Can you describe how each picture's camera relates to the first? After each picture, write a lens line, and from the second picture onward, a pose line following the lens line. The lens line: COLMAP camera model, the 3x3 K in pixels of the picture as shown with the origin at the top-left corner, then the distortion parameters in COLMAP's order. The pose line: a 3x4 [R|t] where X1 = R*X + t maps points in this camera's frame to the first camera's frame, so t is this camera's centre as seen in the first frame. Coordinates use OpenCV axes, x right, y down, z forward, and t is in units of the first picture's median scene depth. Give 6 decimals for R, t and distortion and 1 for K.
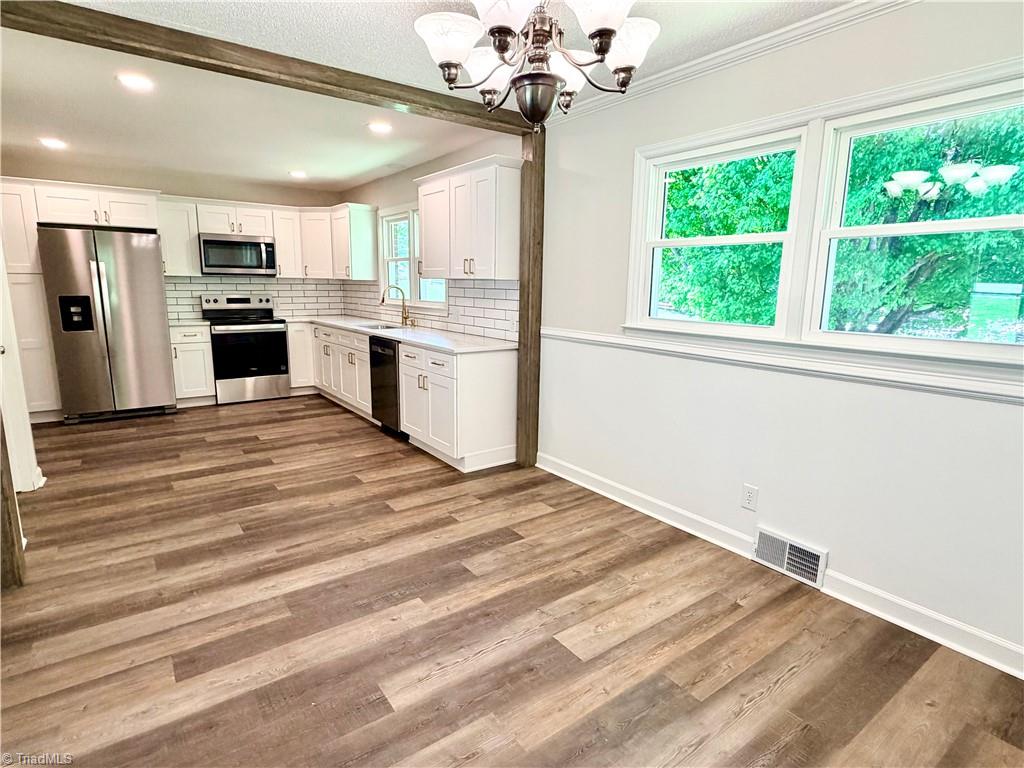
lens RADIAL K [[547.6, 0, 514.8], [0, 547.6, 382.6], [0, 0, 1]] dist [0.001024, -0.000358]
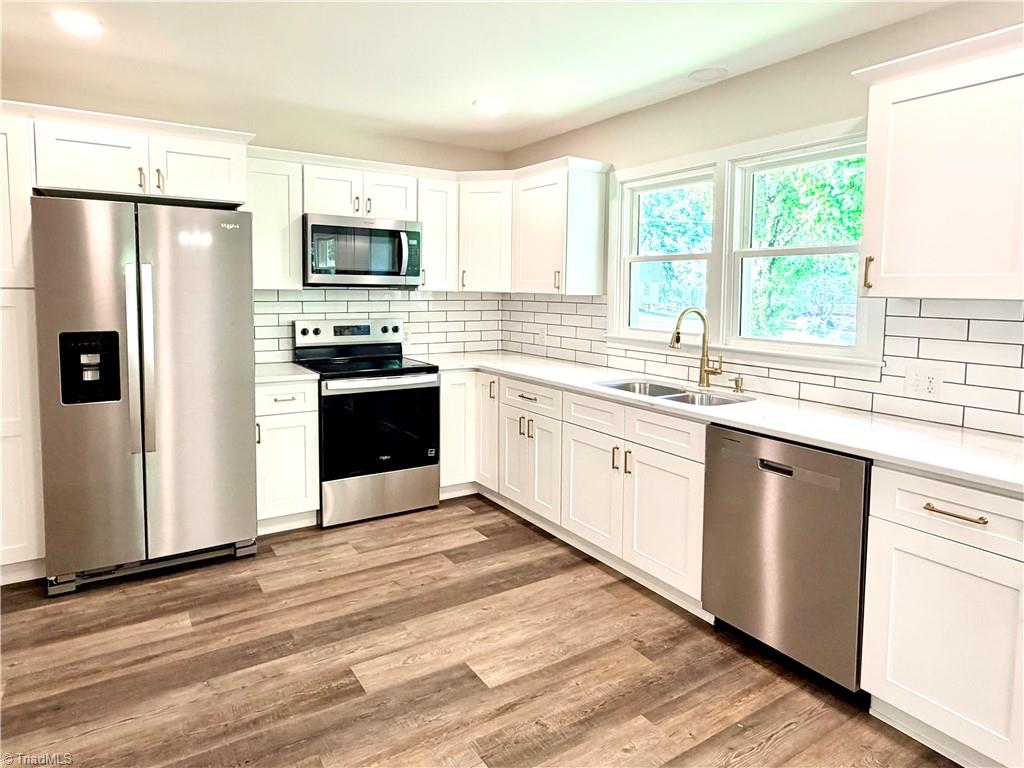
lens RADIAL K [[596.9, 0, 475.4], [0, 596.9, 332.4], [0, 0, 1]] dist [-0.007271, 0.002657]
pose [[0.996105, 0.004286, -0.088073, -0.414192], [-0.013840, 0.994038, -0.108154, -0.105266], [0.087085, 0.108952, 0.990225, 0.503994]]
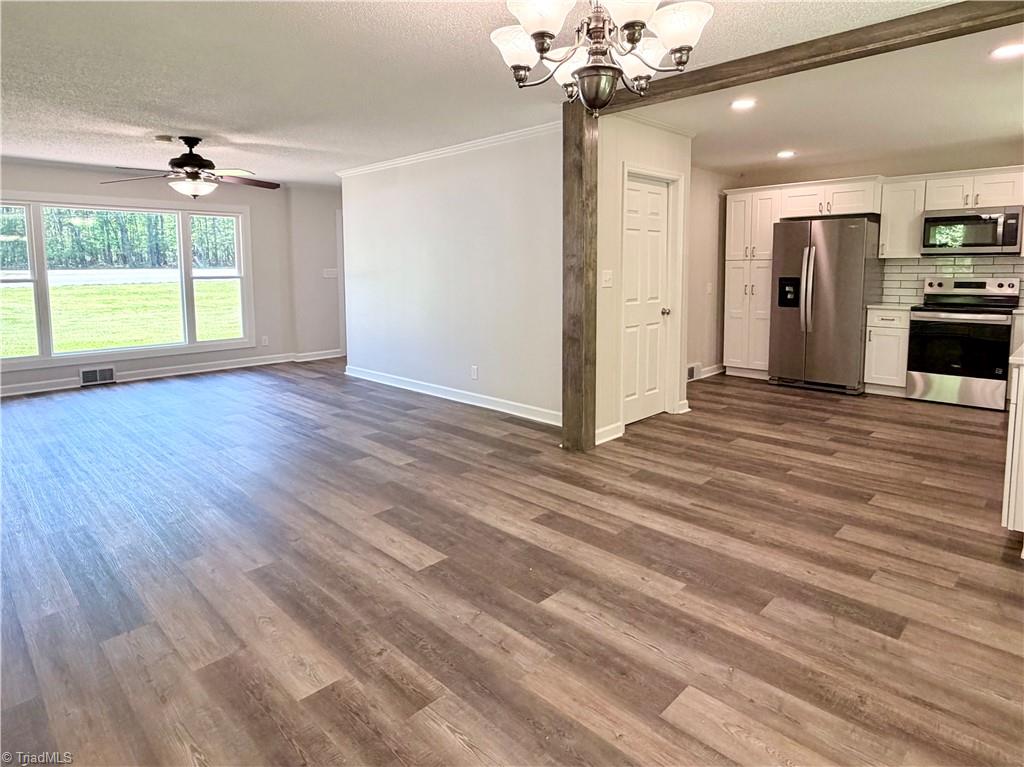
lens RADIAL K [[596.9, 0, 509.0], [0, 596.9, 313.5], [0, 0, 1]] dist [-0.007271, 0.002657]
pose [[0.148943, 0.063175, -0.986826, 0.379835], [-0.167505, 0.985147, 0.037786, -0.029378], [0.974555, 0.159670, 0.157313, 0.226184]]
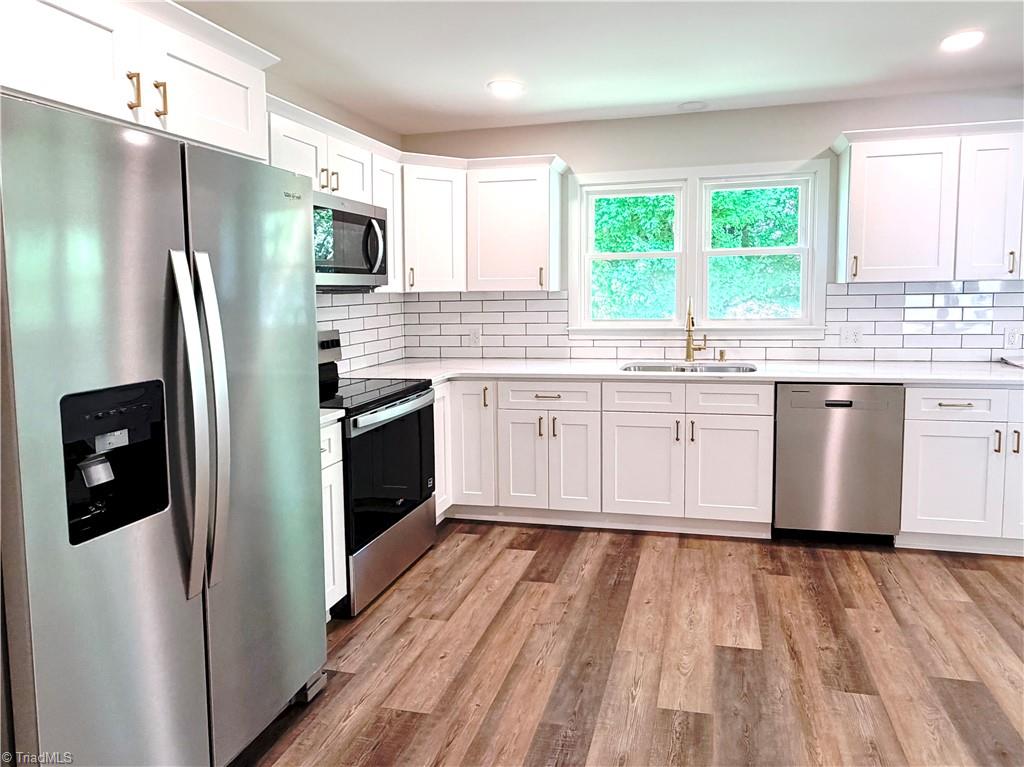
lens RADIAL K [[587.7, 0, 574.1], [0, 587.7, 331.9], [0, 0, 1]] dist [-0.000003, 0.000800]
pose [[0.752309, -0.078608, 0.654104, -0.824644], [0.148511, 0.987536, -0.052129, -0.139273], [-0.641854, 0.136359, 0.754606, 0.669064]]
